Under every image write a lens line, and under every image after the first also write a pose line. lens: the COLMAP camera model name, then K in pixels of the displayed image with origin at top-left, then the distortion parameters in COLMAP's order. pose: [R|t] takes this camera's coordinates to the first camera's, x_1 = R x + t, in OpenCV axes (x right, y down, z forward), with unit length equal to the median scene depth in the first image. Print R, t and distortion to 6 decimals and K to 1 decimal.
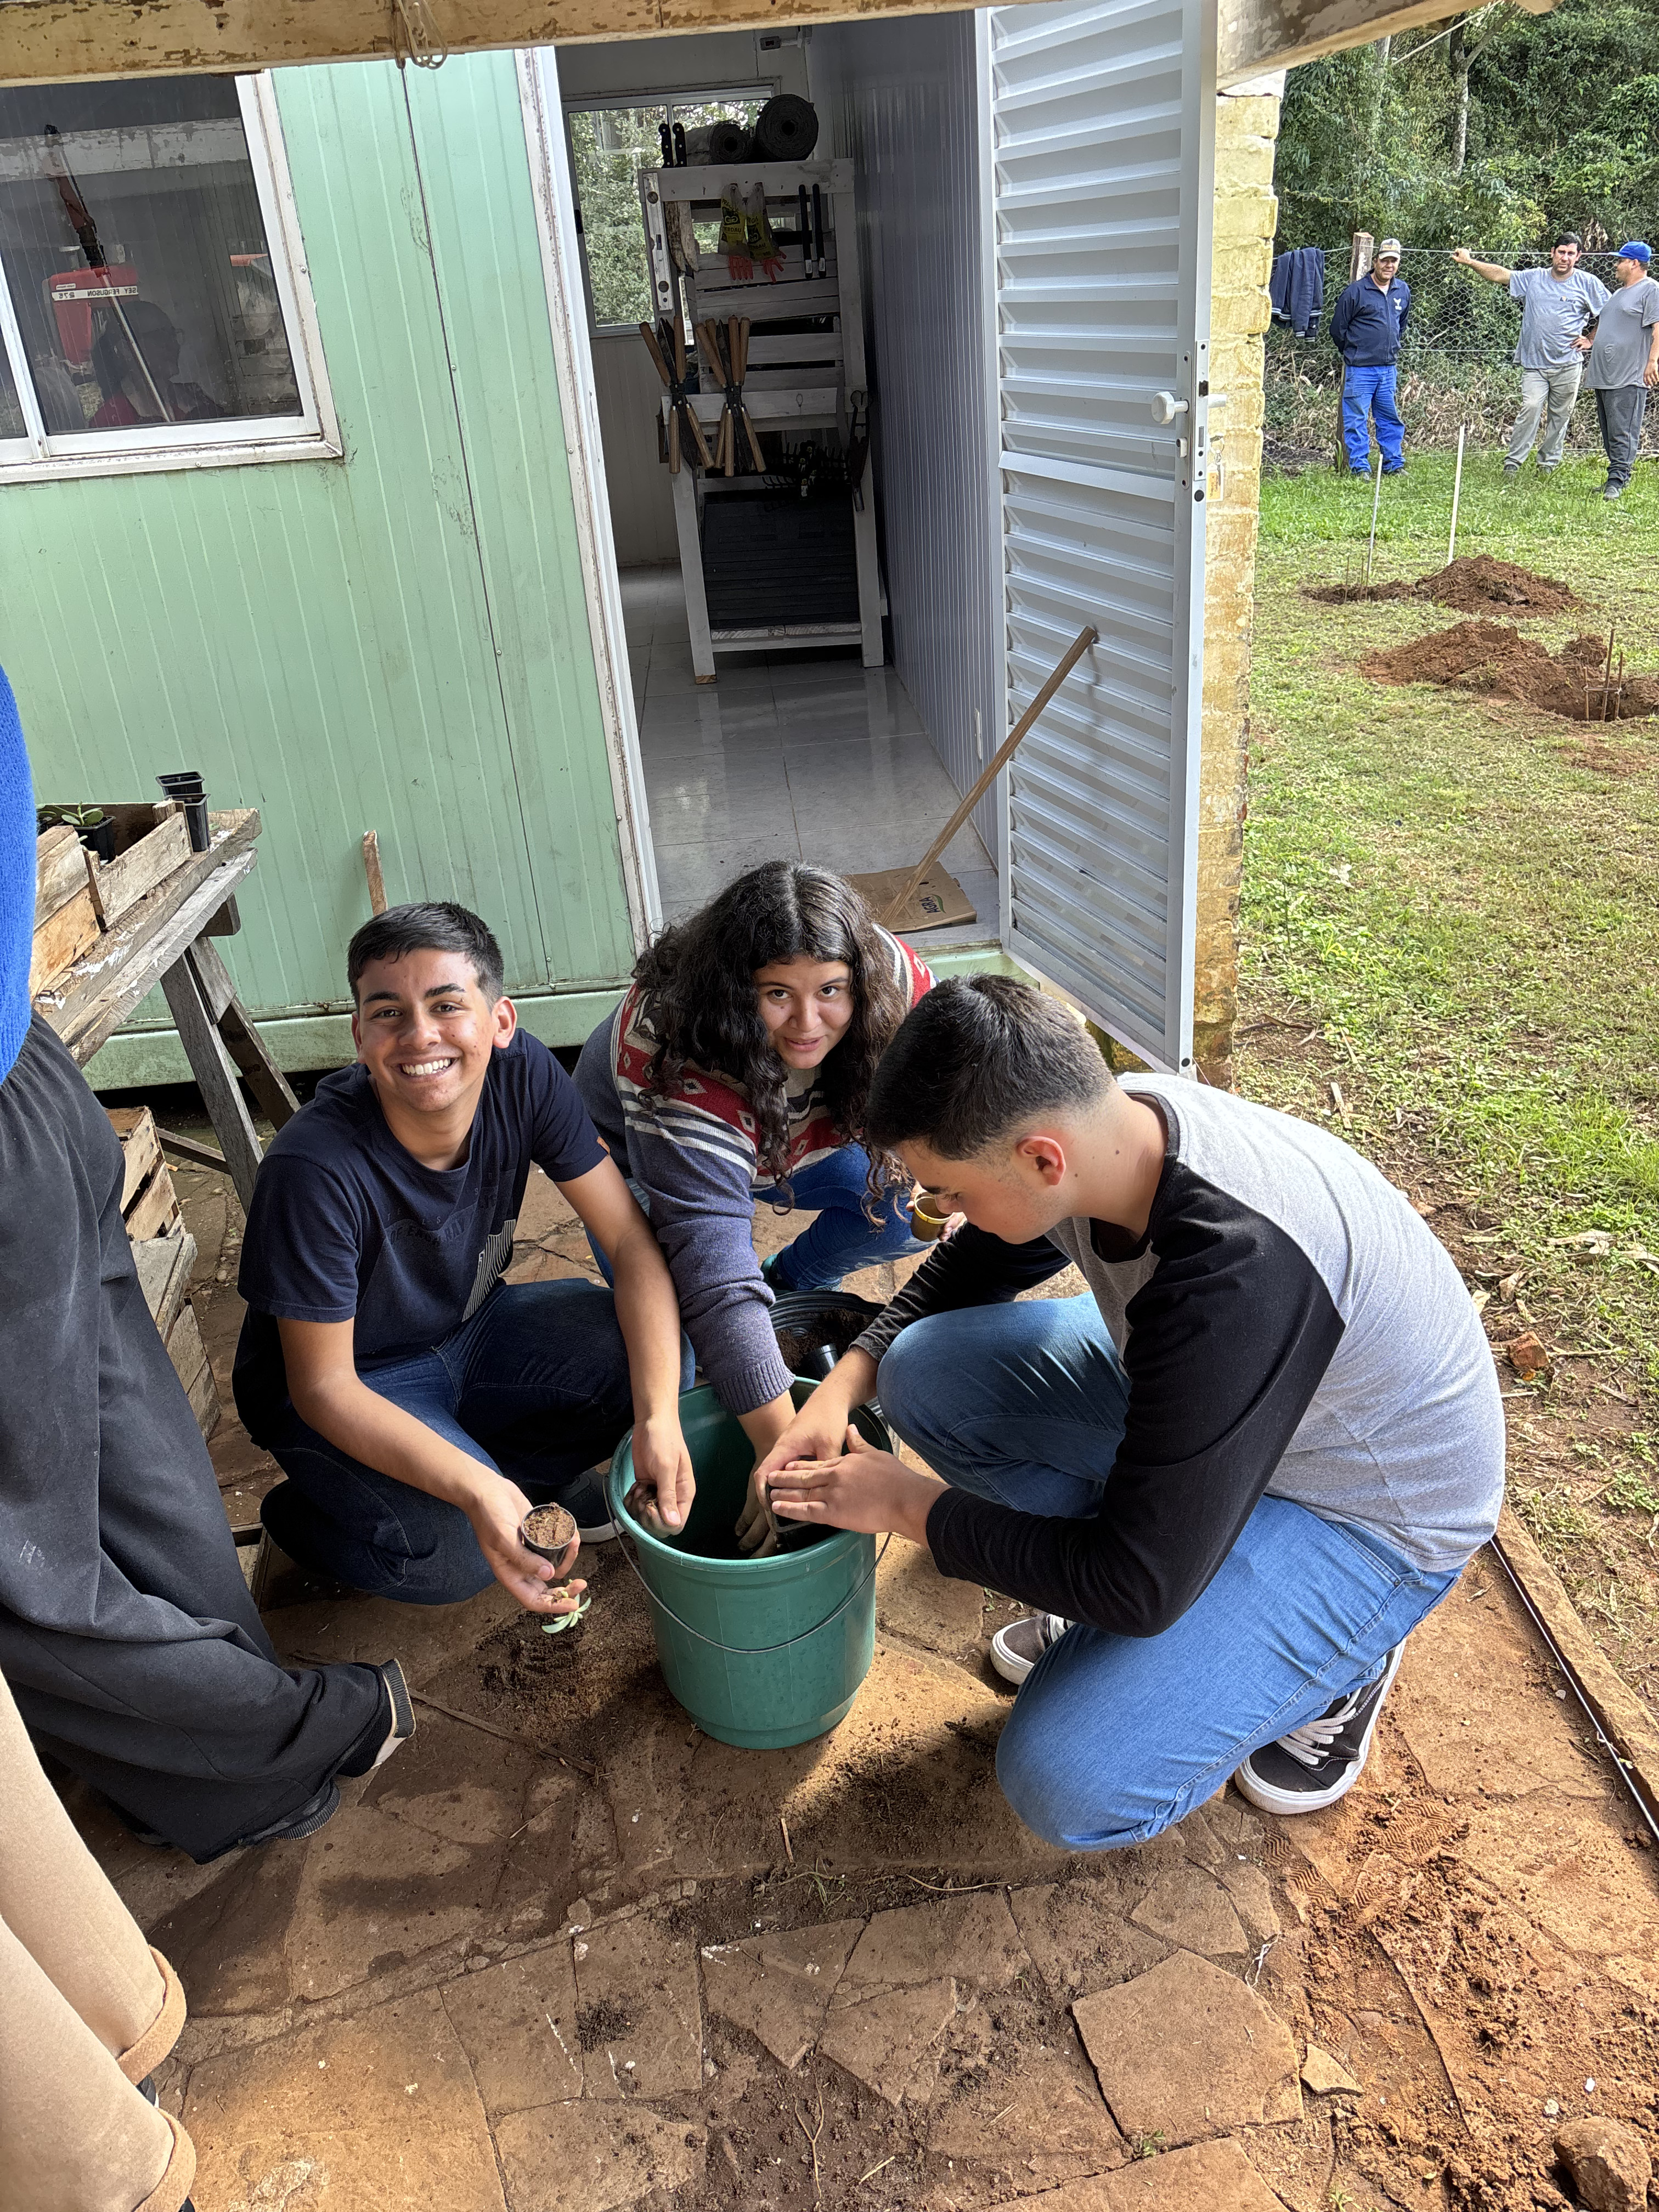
lens RADIAL K [[1723.6, 0, 824.5], [0, 1723.6, 1101.8], [0, 0, 1]] dist [0.048776, -0.055315]
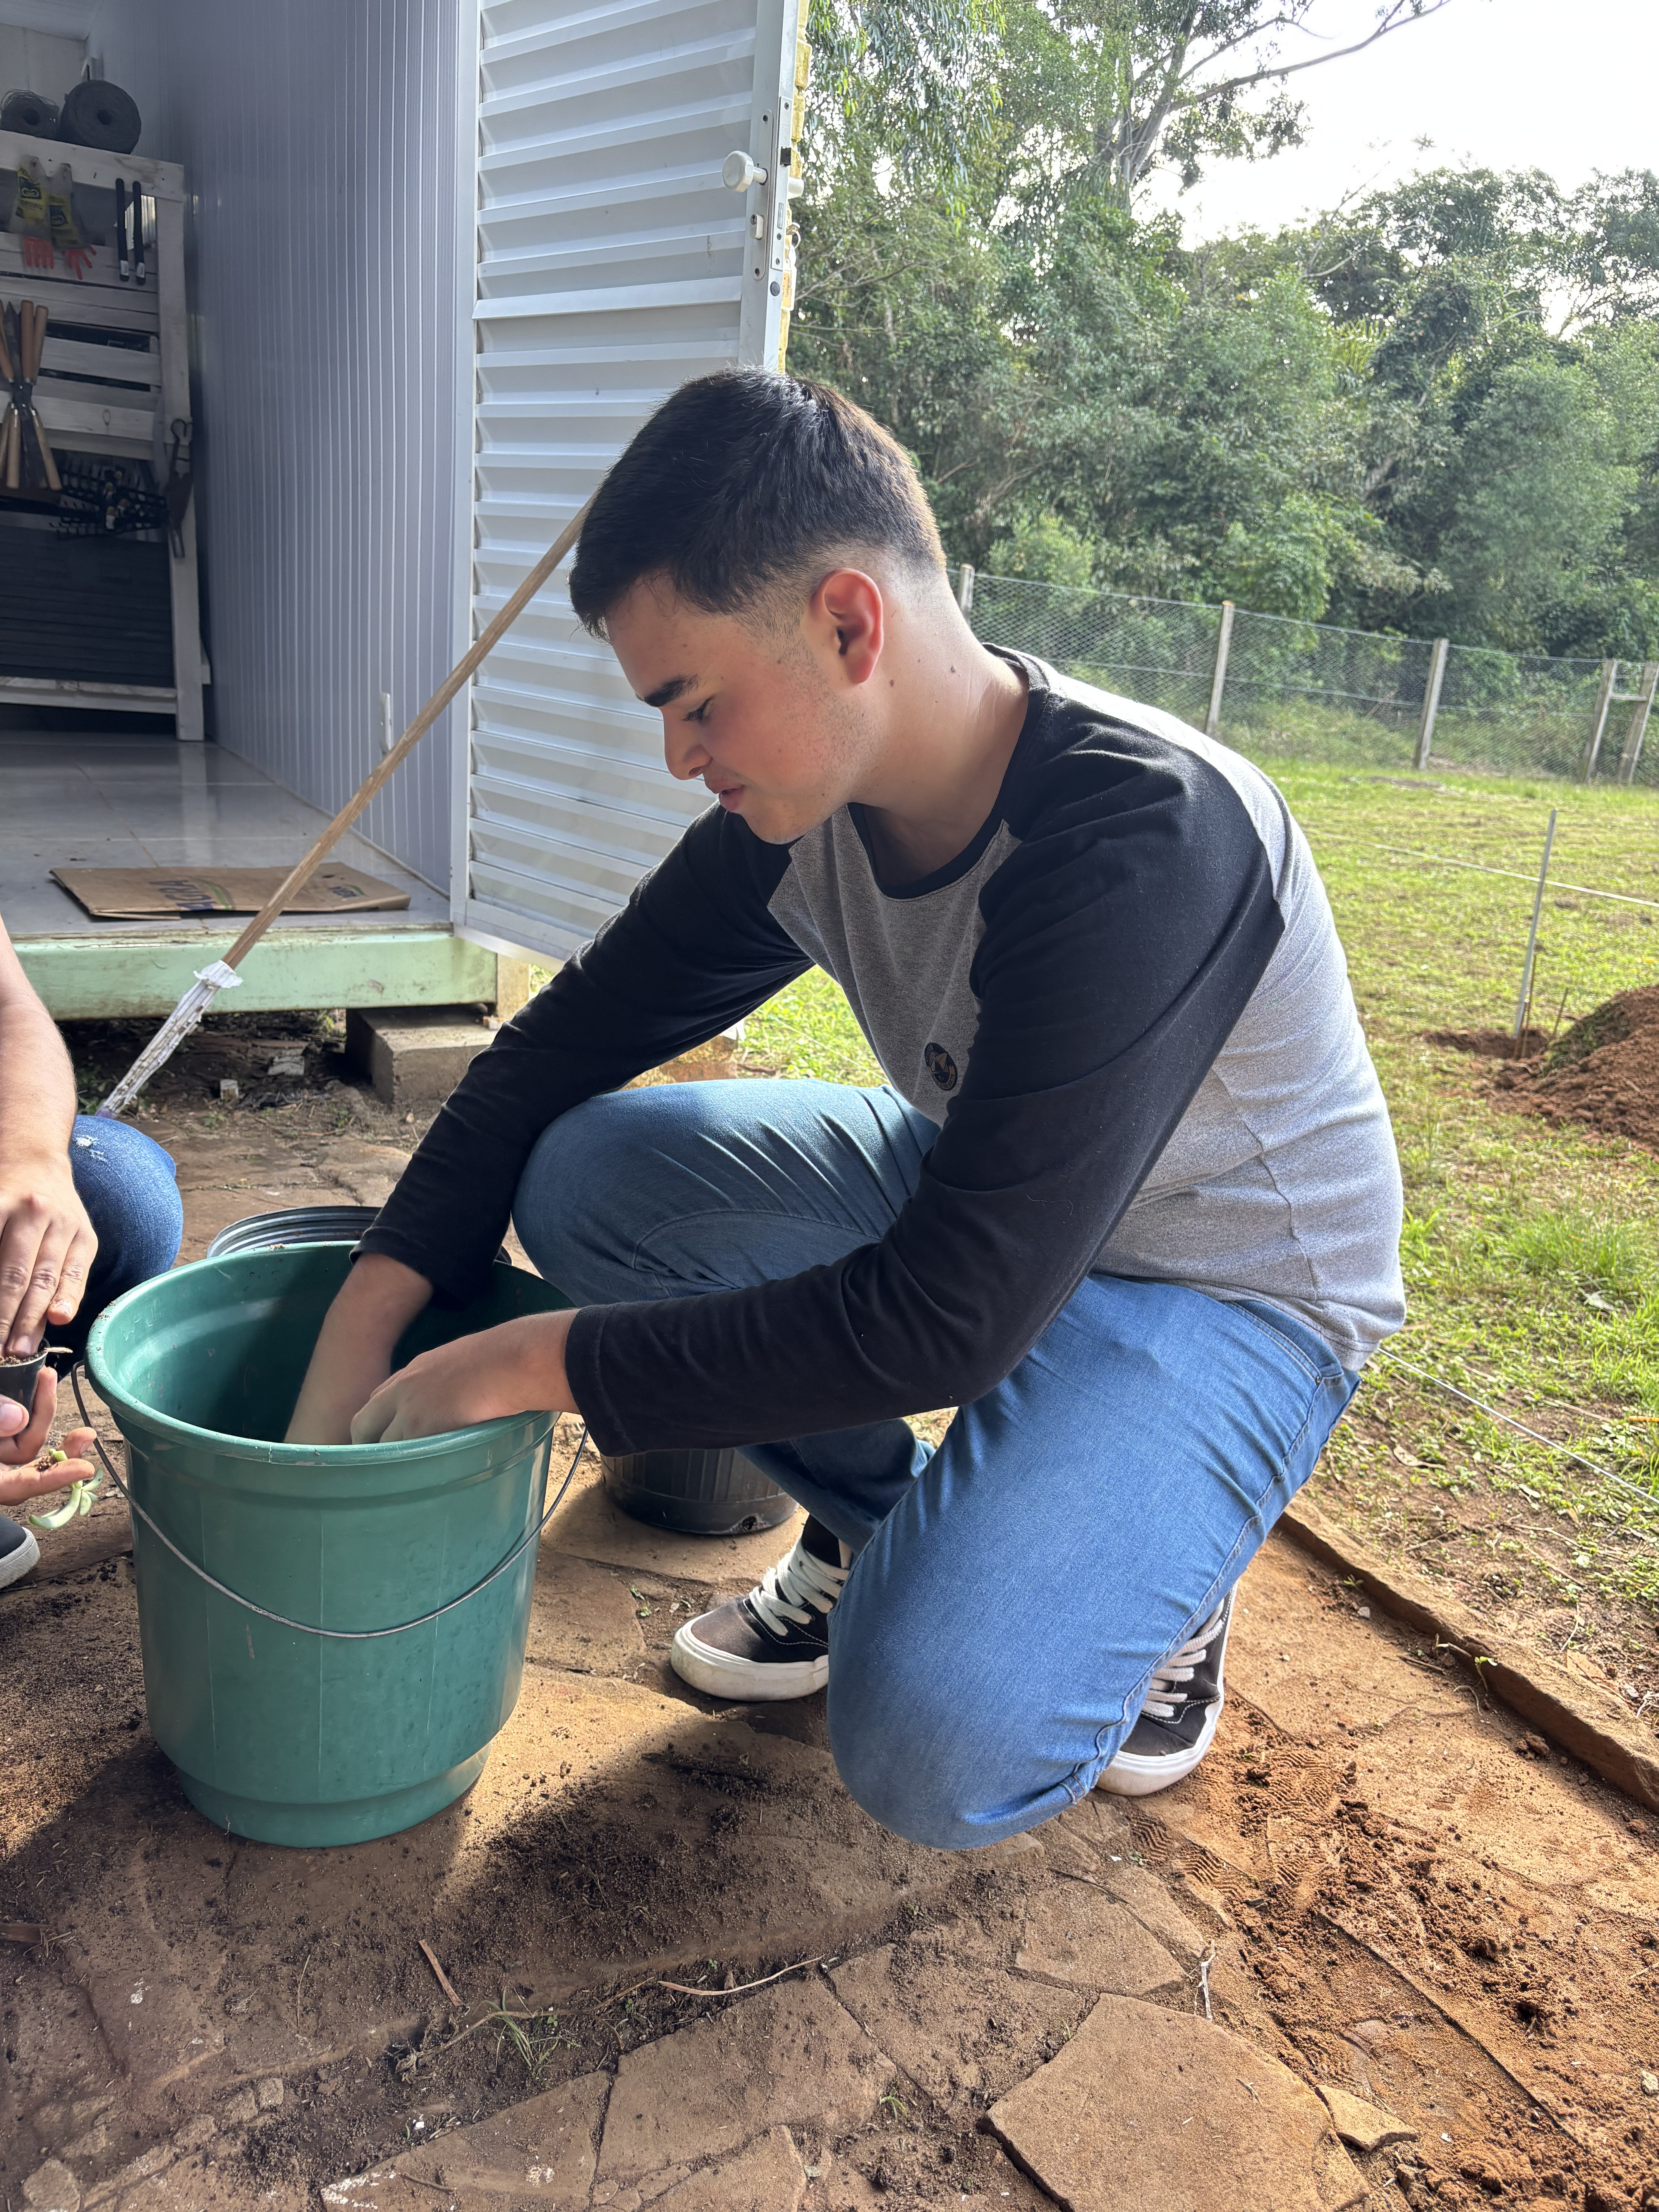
lens RADIAL K [[1723.6, 0, 840.3], [0, 1723.6, 1099.7], [0, 0, 1]] dist [0.048776, -0.055315]
pose [[0.898173, 0.018938, 0.439235, -0.161170], [0.064969, 0.982386, -0.175207, 0.262243], [-0.434816, 0.185903, 0.881122, 0.406717]]
